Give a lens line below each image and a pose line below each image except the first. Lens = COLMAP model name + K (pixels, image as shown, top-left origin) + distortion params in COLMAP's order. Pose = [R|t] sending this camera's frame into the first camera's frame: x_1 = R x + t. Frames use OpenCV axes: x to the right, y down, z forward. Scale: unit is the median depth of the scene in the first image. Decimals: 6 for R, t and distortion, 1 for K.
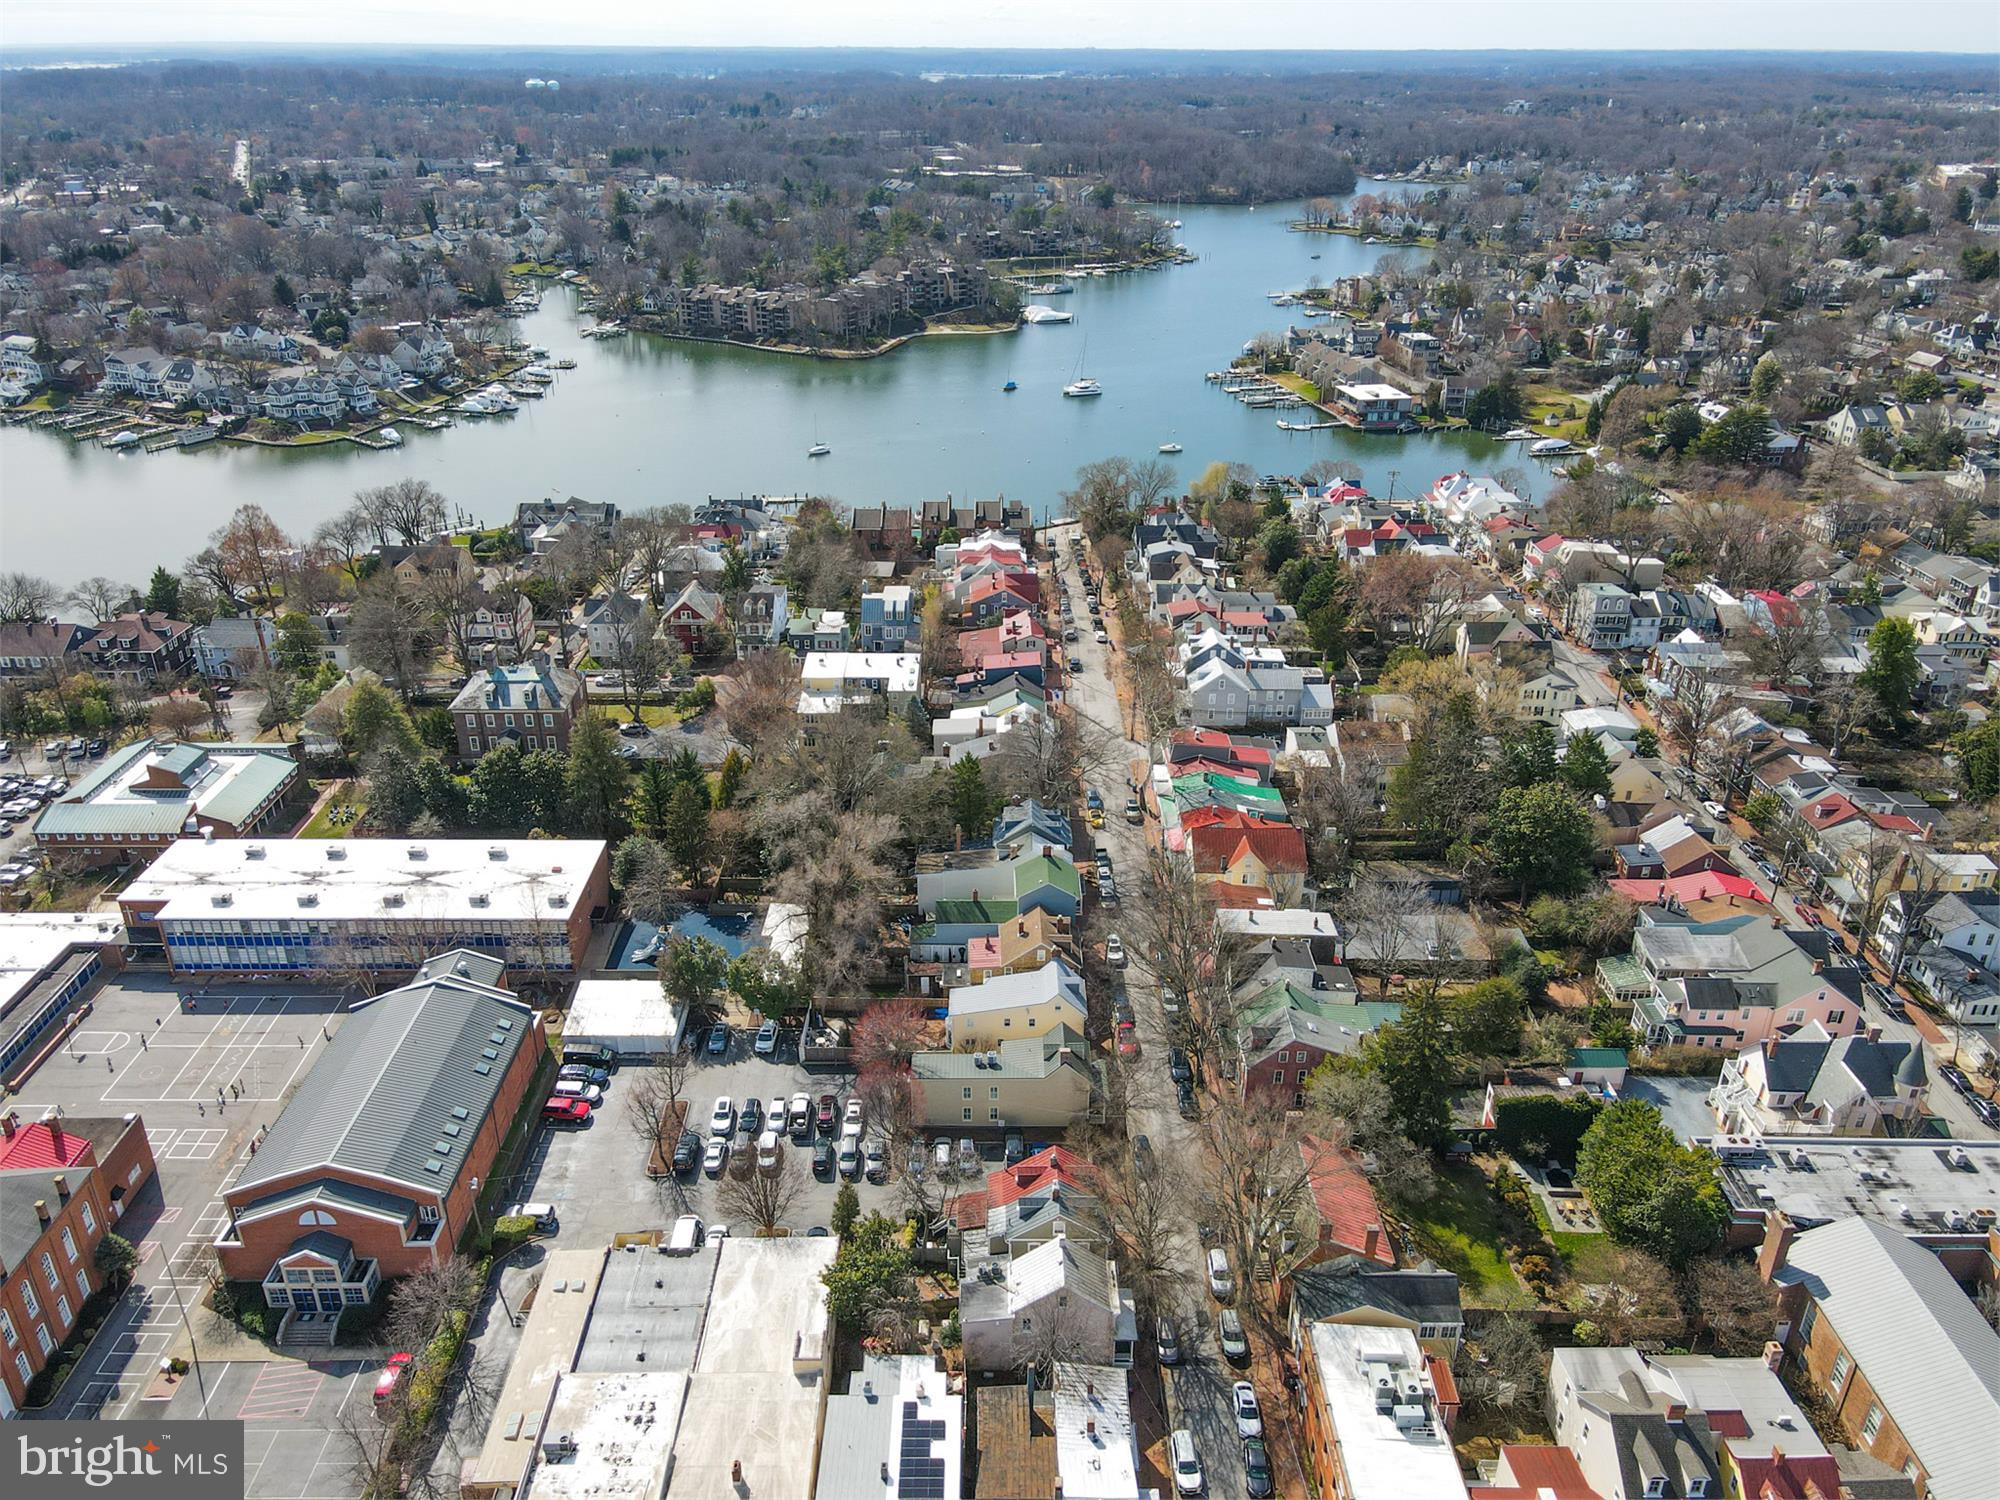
lens RADIAL K [[1465.4, 0, 996.5], [0, 1465.4, 750.3], [0, 0, 1]] dist [0.010227, 0.010496]
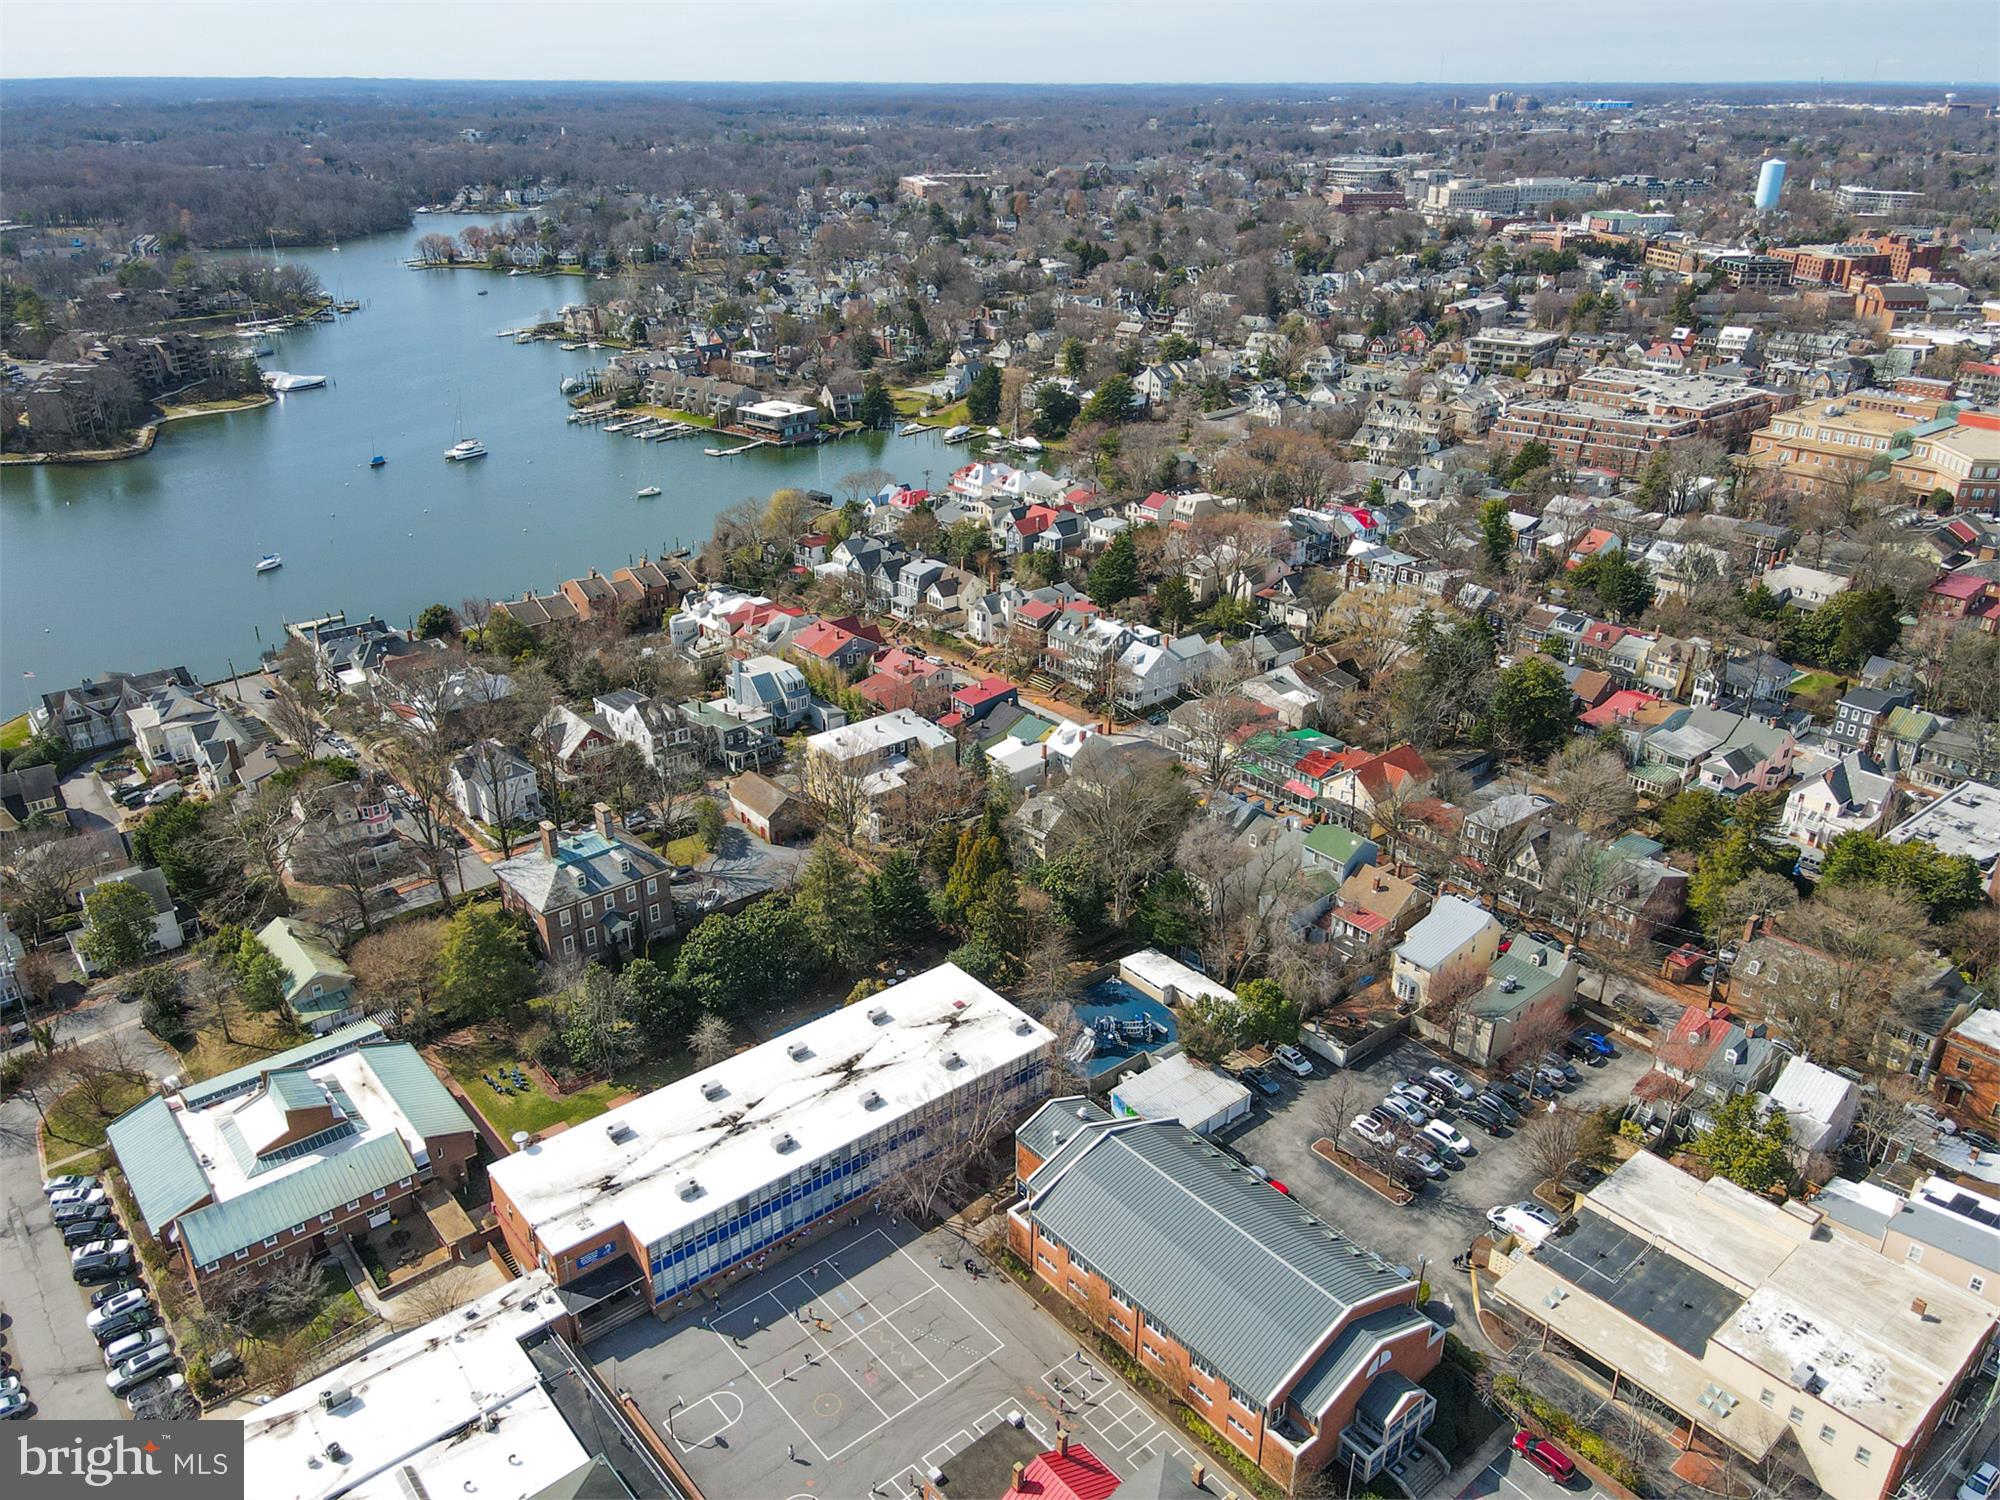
lens RADIAL K [[1465.4, 0, 1000.8], [0, 1465.4, 759.5], [0, 0, 1]] dist [0.010227, 0.010496]
pose [[0.770292, -0.271492, 0.577011, -0.492778], [0.277819, 0.957333, 0.079560, -0.080826], [-0.573992, 0.099020, 0.812852, 0.167682]]
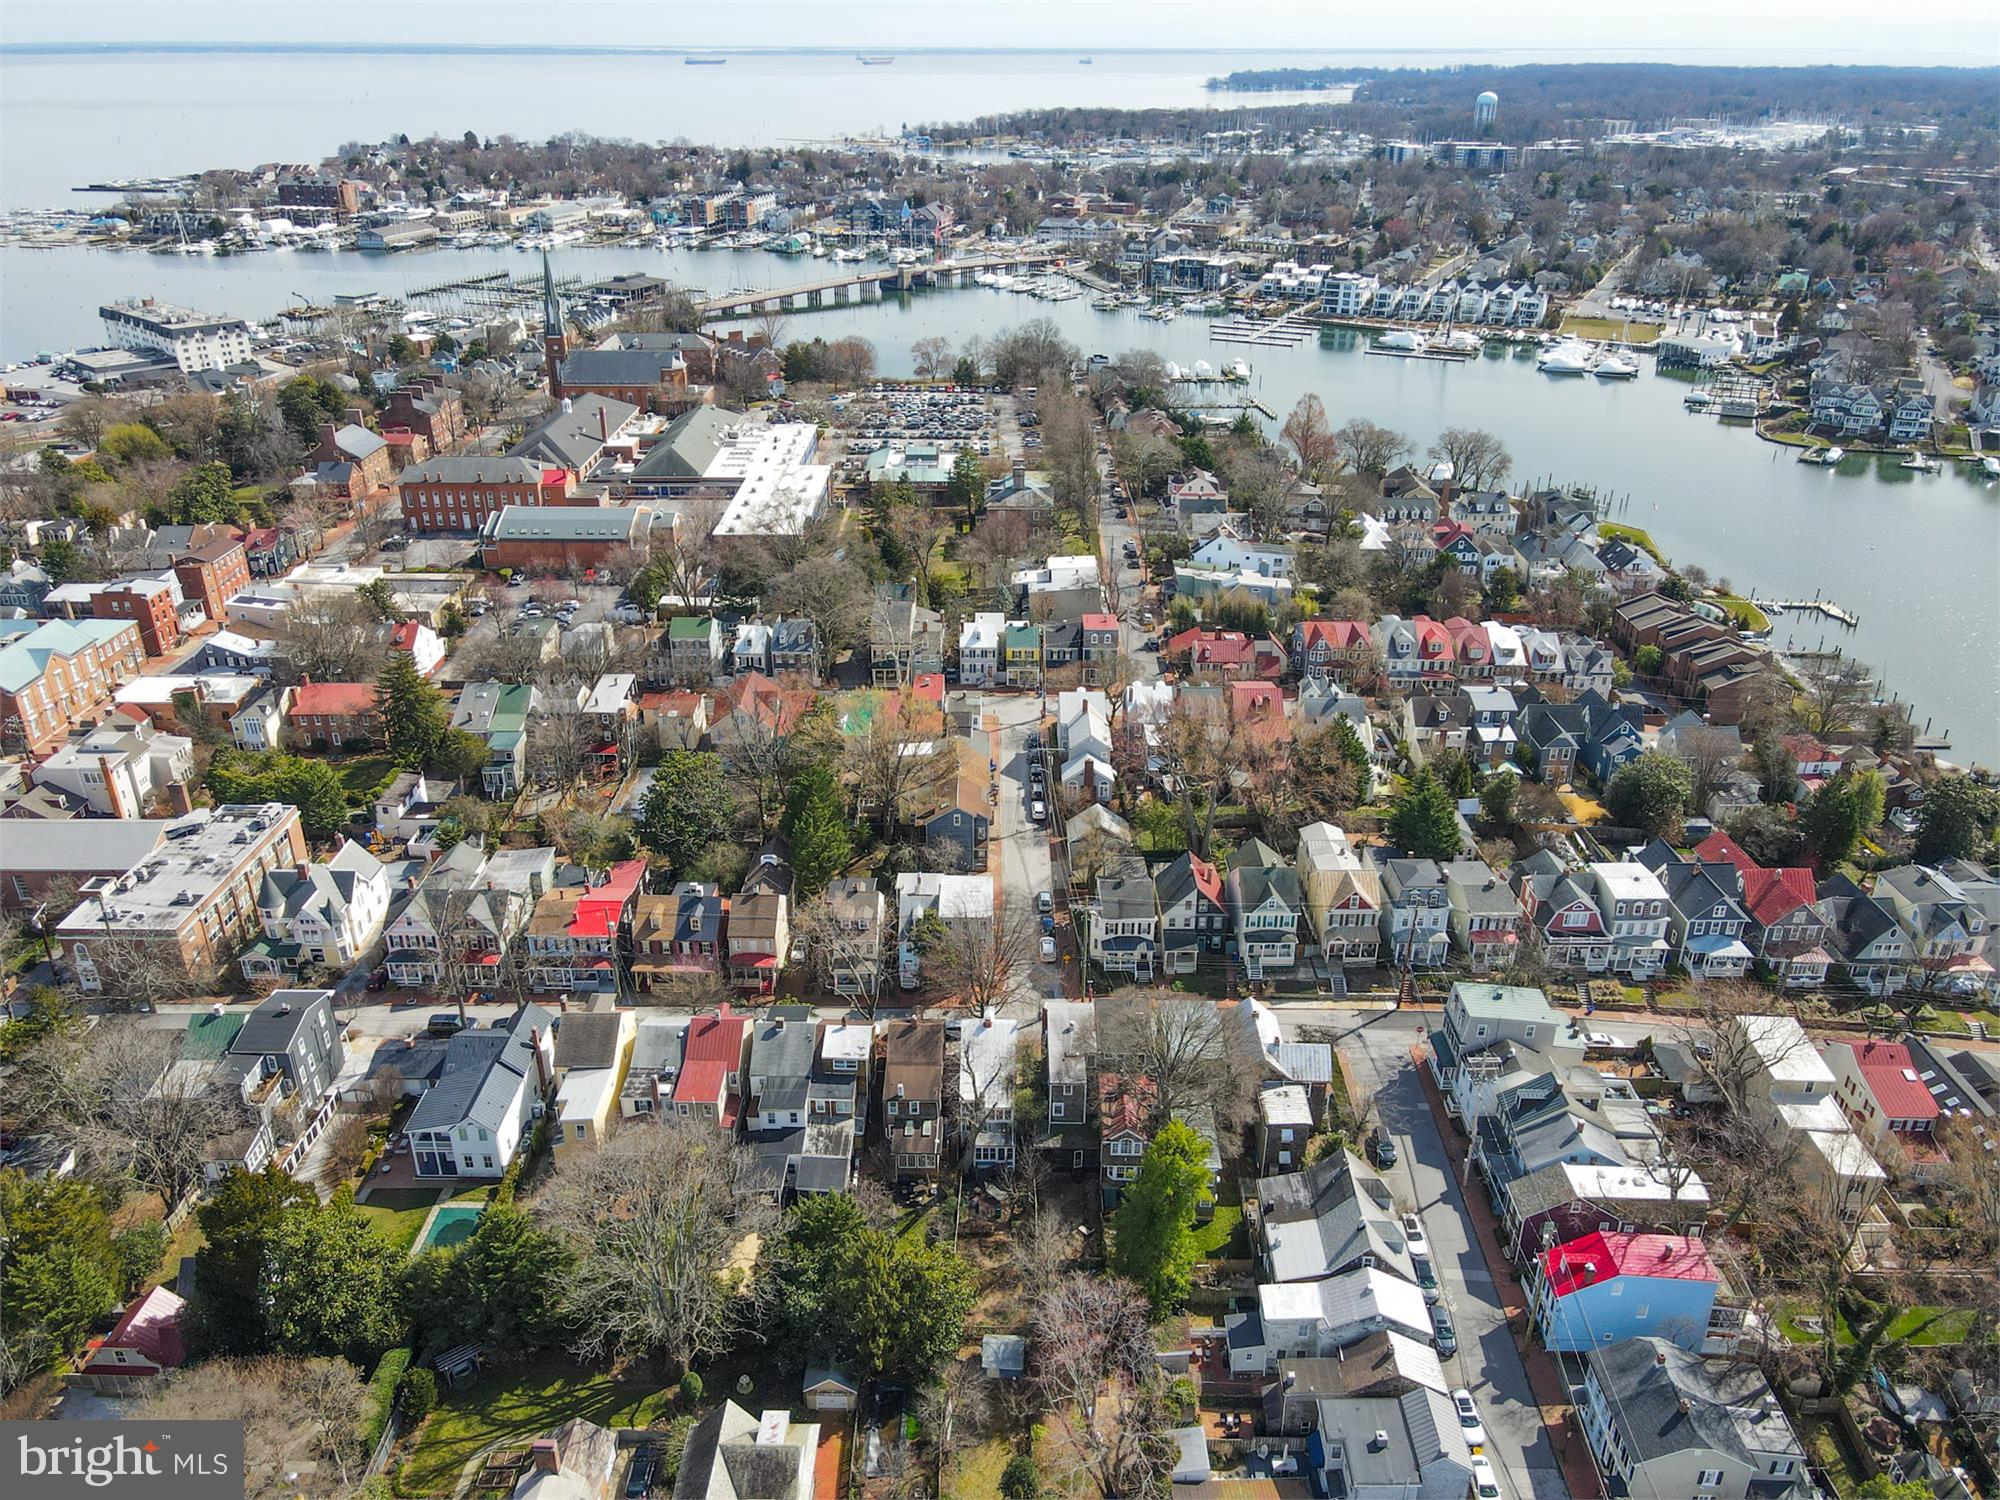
lens RADIAL K [[1465.4, 0, 996.8], [0, 1465.4, 747.0], [0, 0, 1]] dist [0.010227, 0.010496]
pose [[-0.011953, 0.427294, -0.904034, 0.876777], [-0.436198, 0.811312, 0.389235, -0.319568], [0.899771, 0.398990, 0.176687, 0.682431]]
